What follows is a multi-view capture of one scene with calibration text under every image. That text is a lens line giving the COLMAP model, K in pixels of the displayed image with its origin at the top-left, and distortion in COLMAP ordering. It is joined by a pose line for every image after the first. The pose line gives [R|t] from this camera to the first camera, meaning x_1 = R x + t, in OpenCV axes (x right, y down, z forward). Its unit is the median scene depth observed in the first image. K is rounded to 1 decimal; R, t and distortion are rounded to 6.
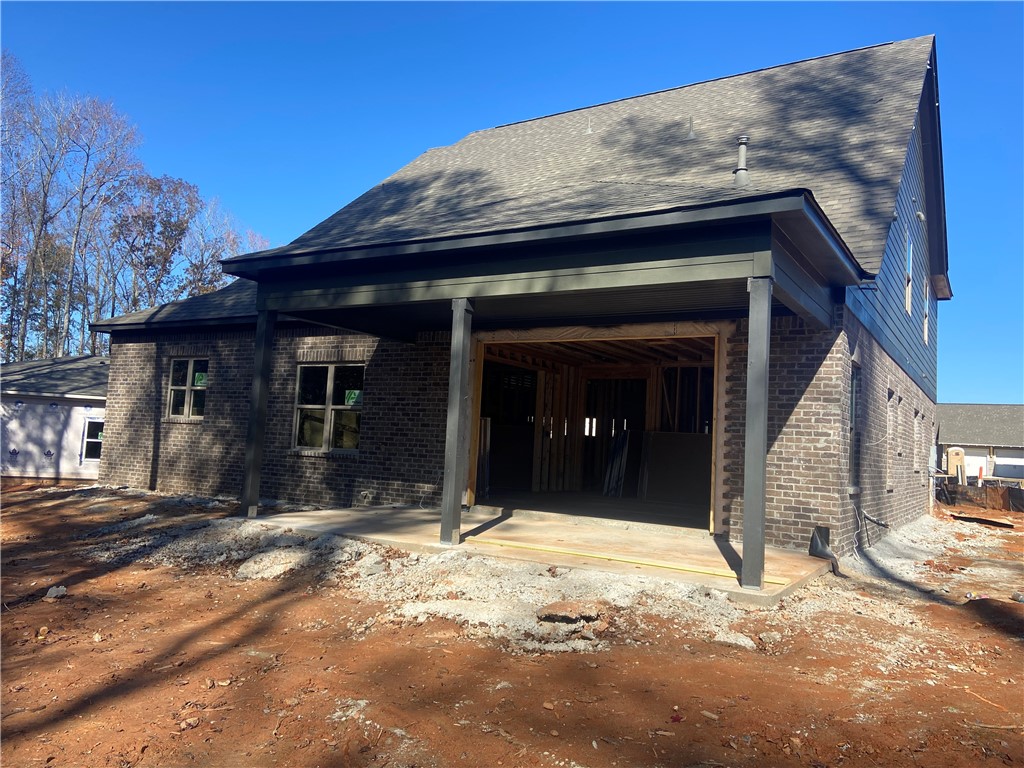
lens RADIAL K [[757.0, 0, 512.0], [0, 757.0, 384.0], [0, 0, 1]] dist [0.144288, -0.185761]
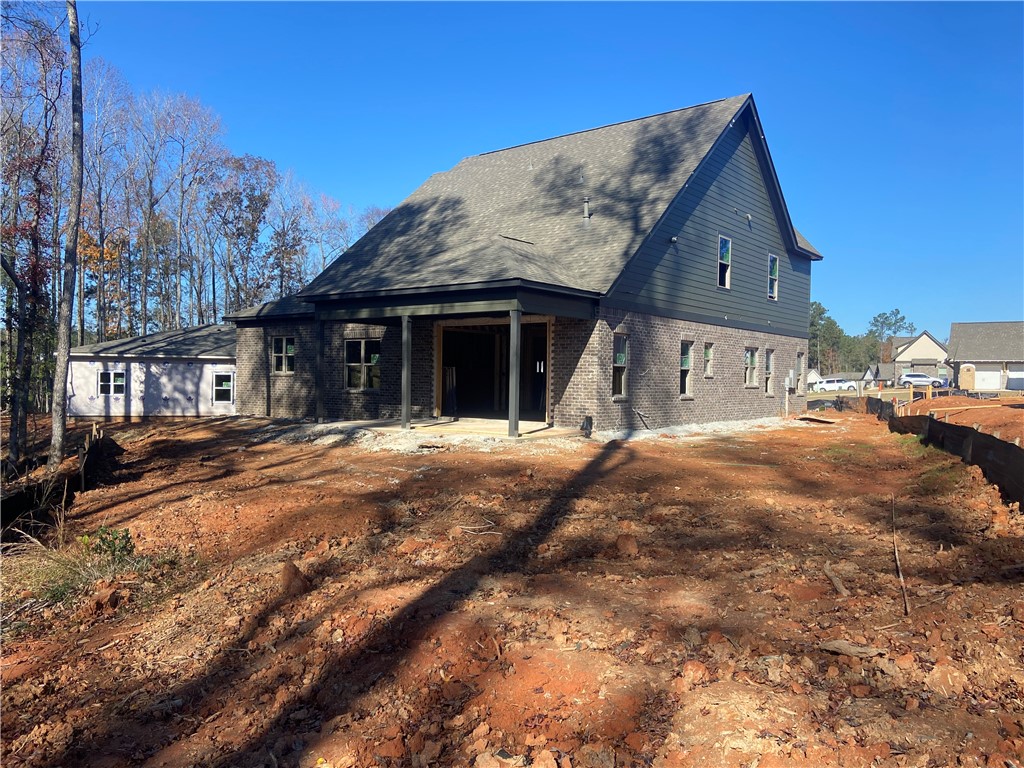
lens RADIAL K [[757.0, 0, 512.0], [0, 757.0, 384.0], [0, 0, 1]] dist [0.144288, -0.185761]
pose [[0.993621, -0.038982, -0.105820, 0.227082], [0.047863, 0.995422, 0.082732, -0.043048], [0.102111, -0.087269, 0.990938, -0.557119]]
